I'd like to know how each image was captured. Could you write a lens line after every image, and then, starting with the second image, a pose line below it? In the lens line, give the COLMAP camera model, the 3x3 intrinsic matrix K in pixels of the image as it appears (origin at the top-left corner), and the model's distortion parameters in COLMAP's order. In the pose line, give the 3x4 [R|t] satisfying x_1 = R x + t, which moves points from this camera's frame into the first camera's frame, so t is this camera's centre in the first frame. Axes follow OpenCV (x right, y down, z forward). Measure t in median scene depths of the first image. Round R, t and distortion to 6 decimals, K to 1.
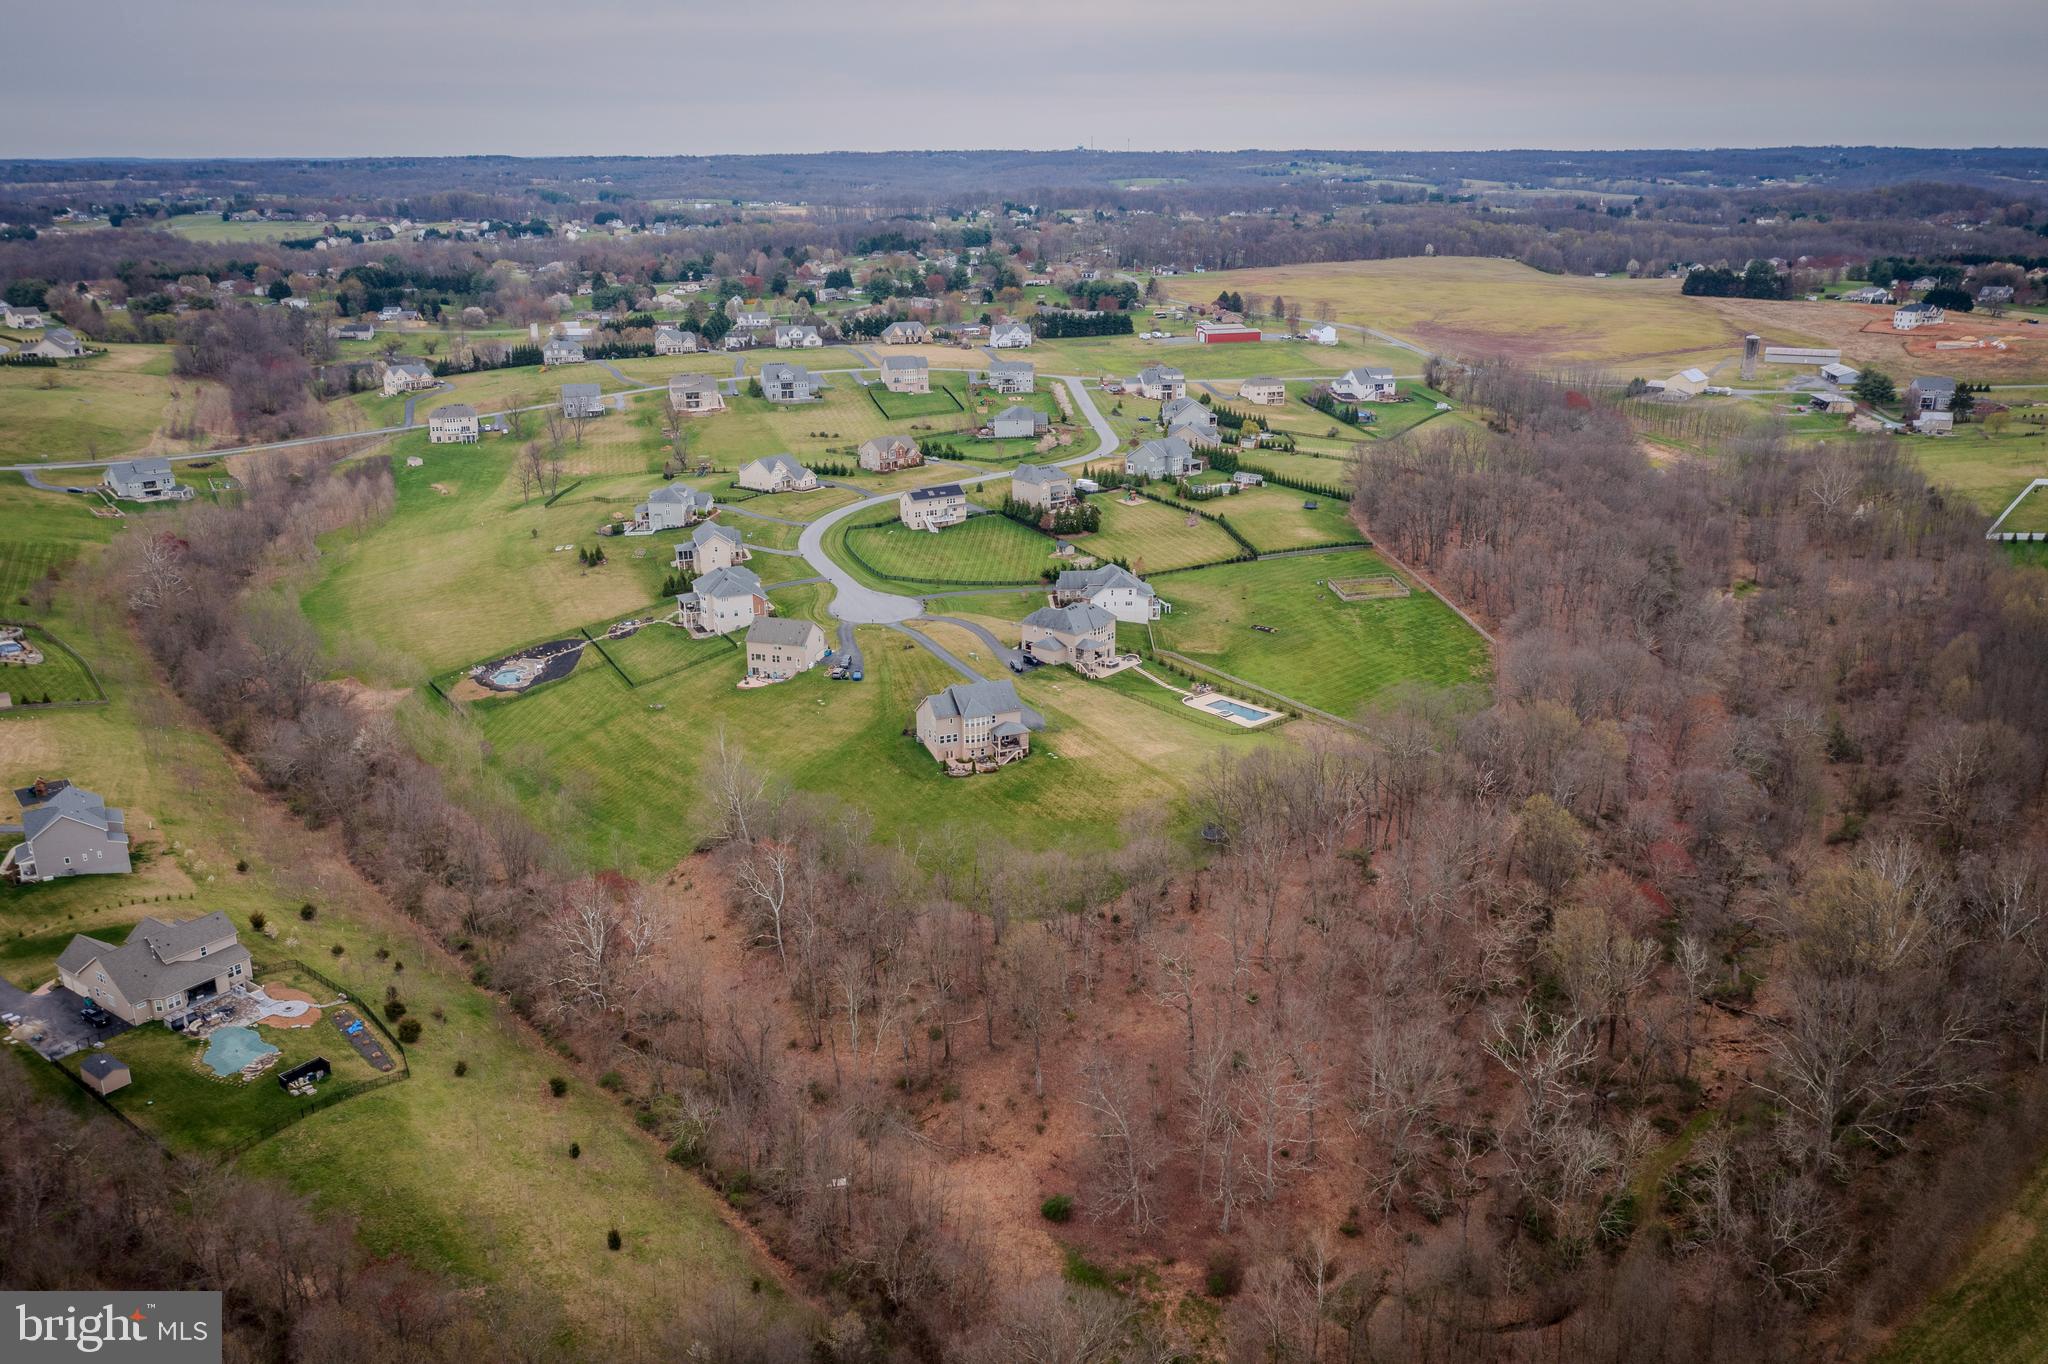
lens RADIAL K [[1640.3, 0, 1026.6], [0, 1640.3, 675.8], [0, 0, 1]] dist [-0.003135, 0.005248]
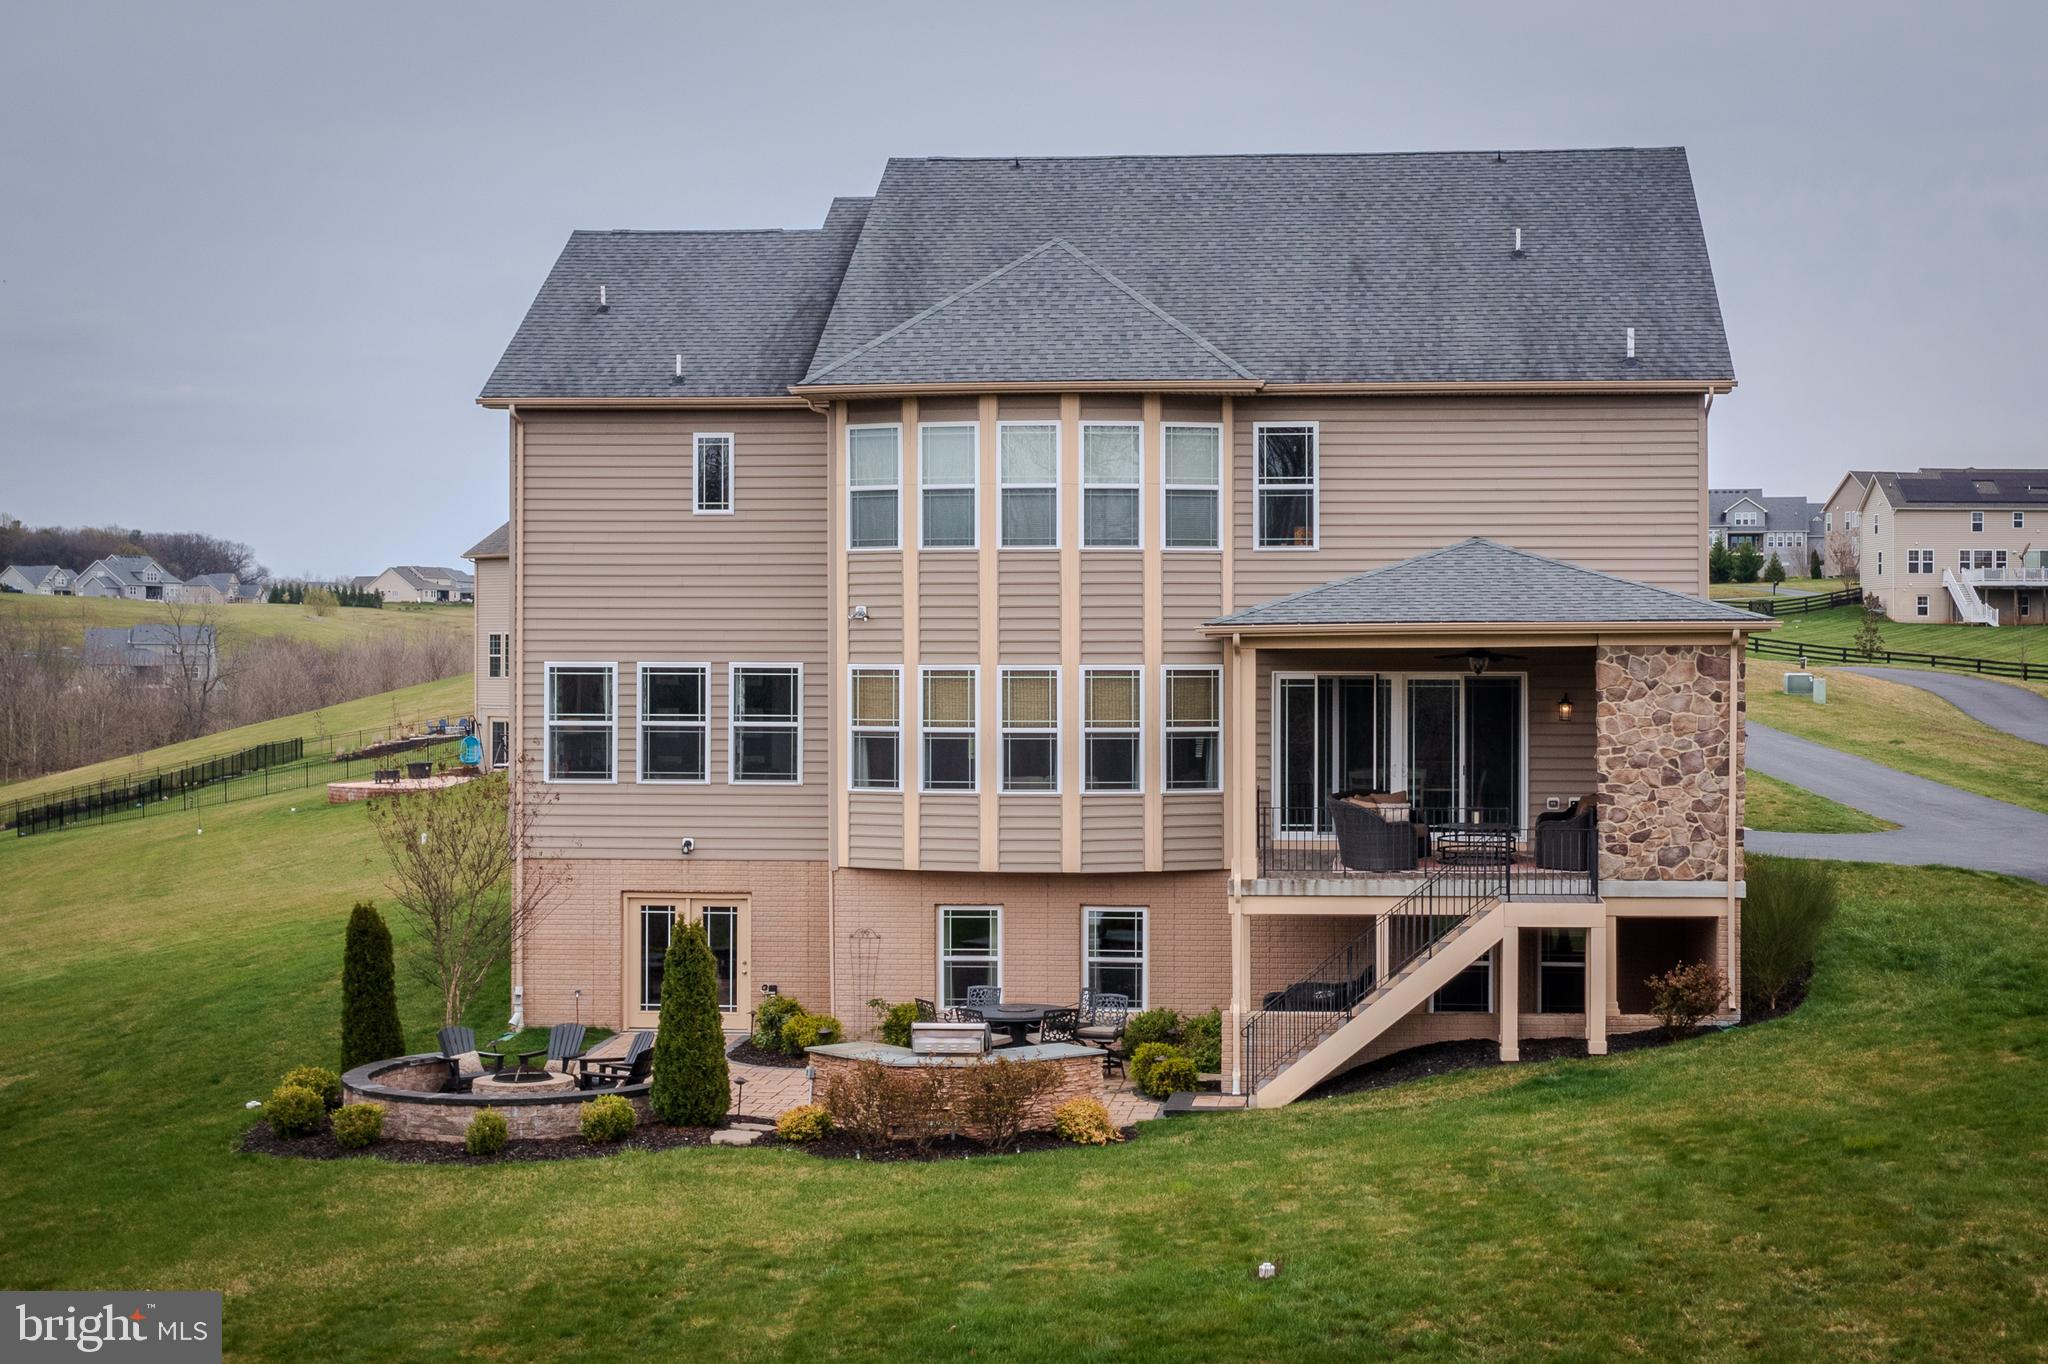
lens RADIAL K [[2794.6, 0, 1167.4], [0, 2794.6, 674.8], [0, 0, 1]] dist [-0.003369, 0.024067]
pose [[0.894192, 0.009574, -0.447581, 0.022239], [-0.144613, 0.952351, -0.268542, 0.051485], [0.423683, 0.304854, 0.852969, 0.692181]]
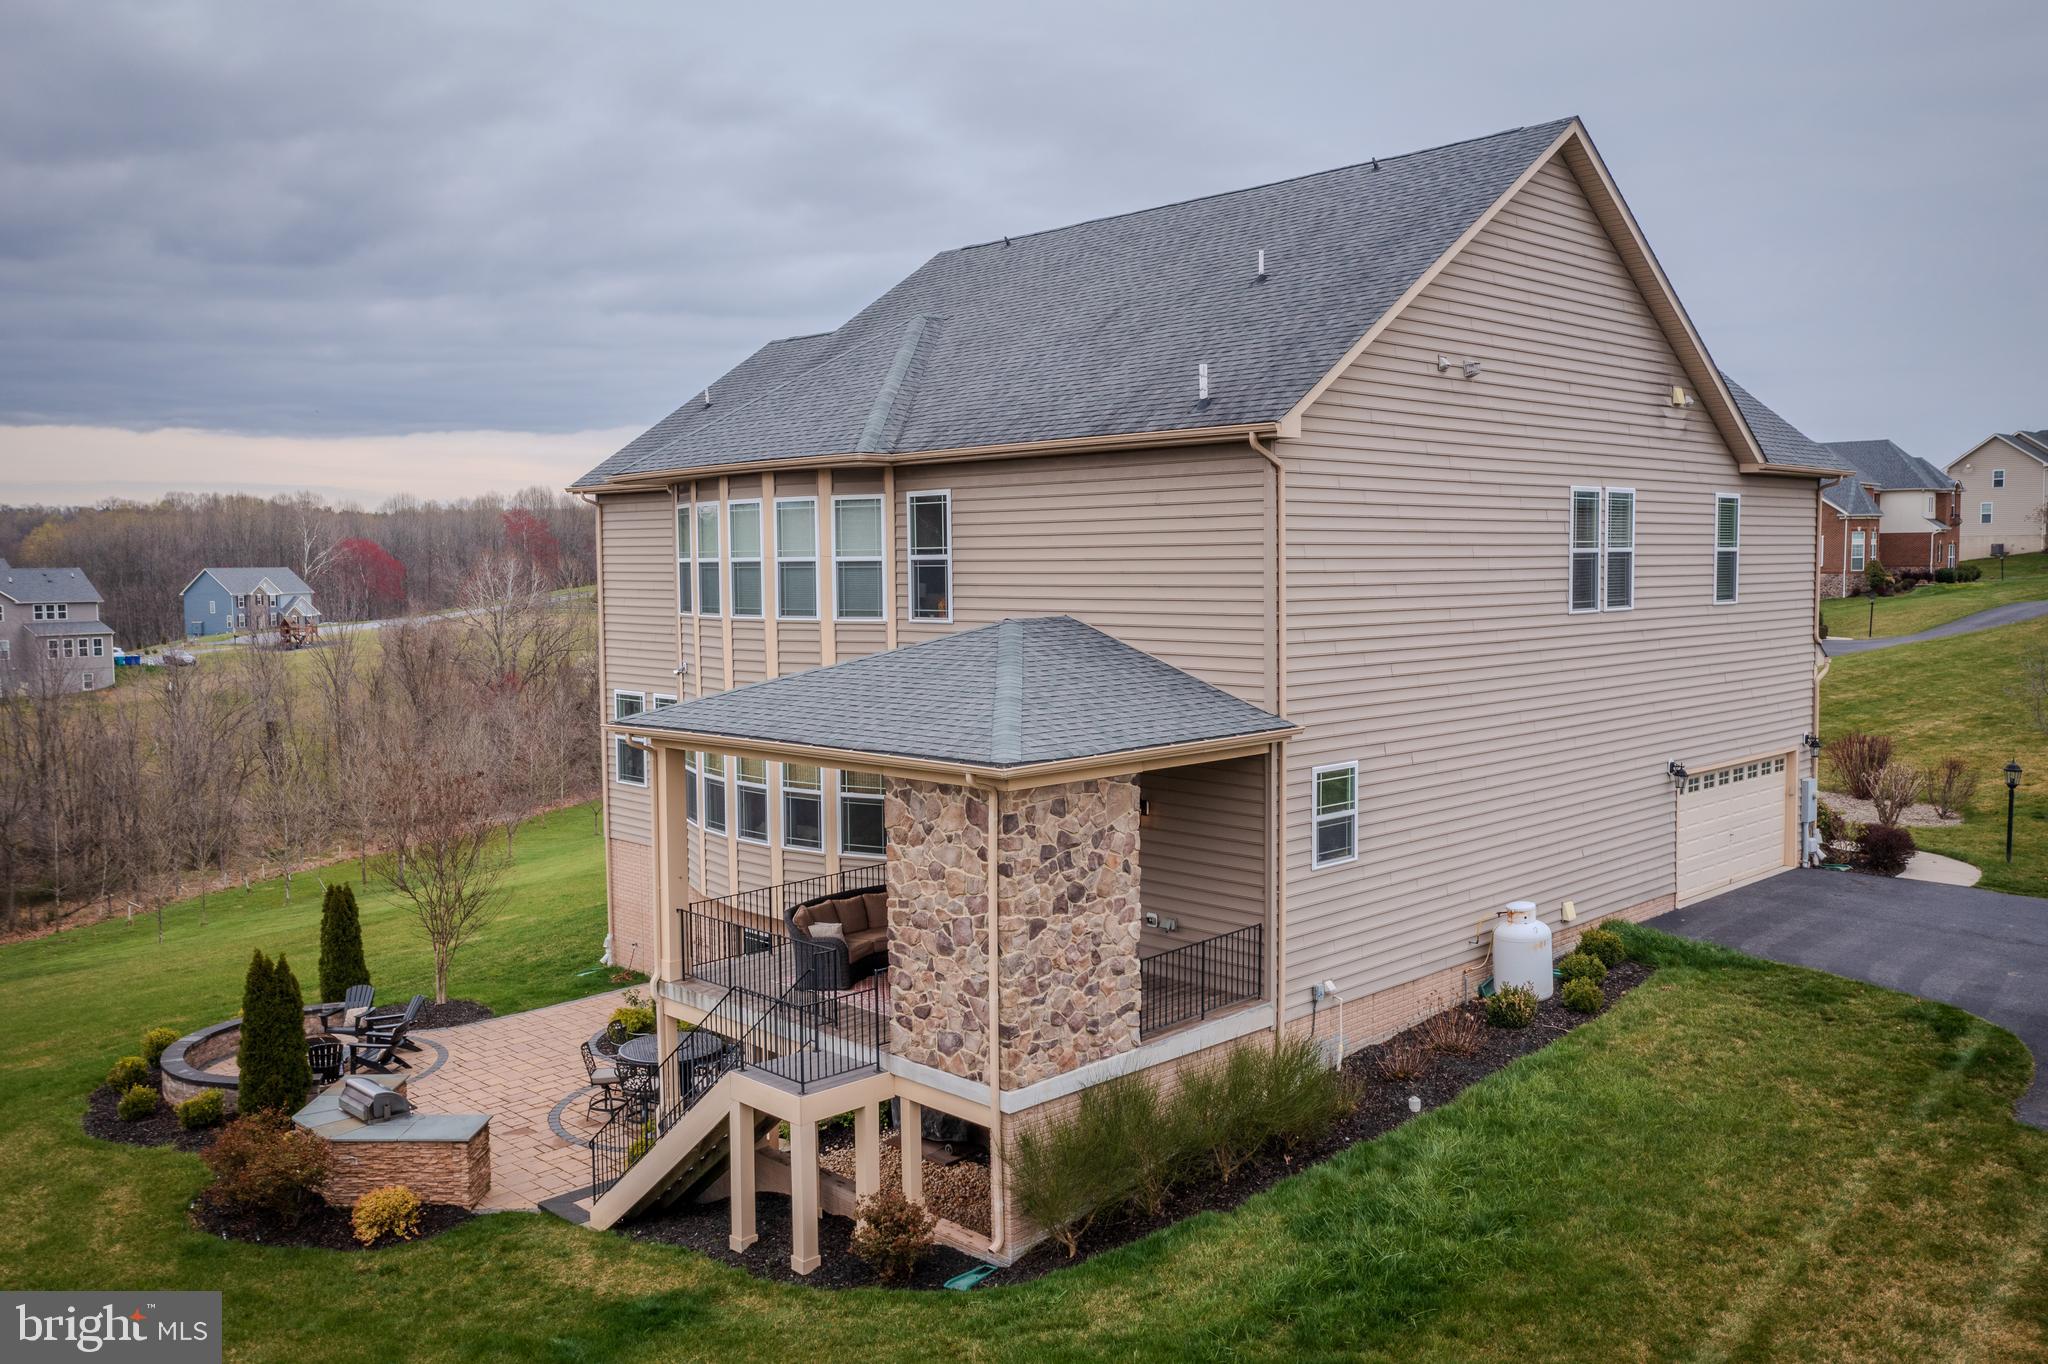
lens RADIAL K [[1643.4, 0, 1025.2], [0, 1643.4, 674.7], [0, 0, 1]] dist [-0.007481, 0.002187]
pose [[0.375568, 0.067582, -0.924328, 0.034679], [-0.279742, 0.959087, -0.043539, 0.025487], [0.883569, 0.274925, 0.379108, 0.753906]]
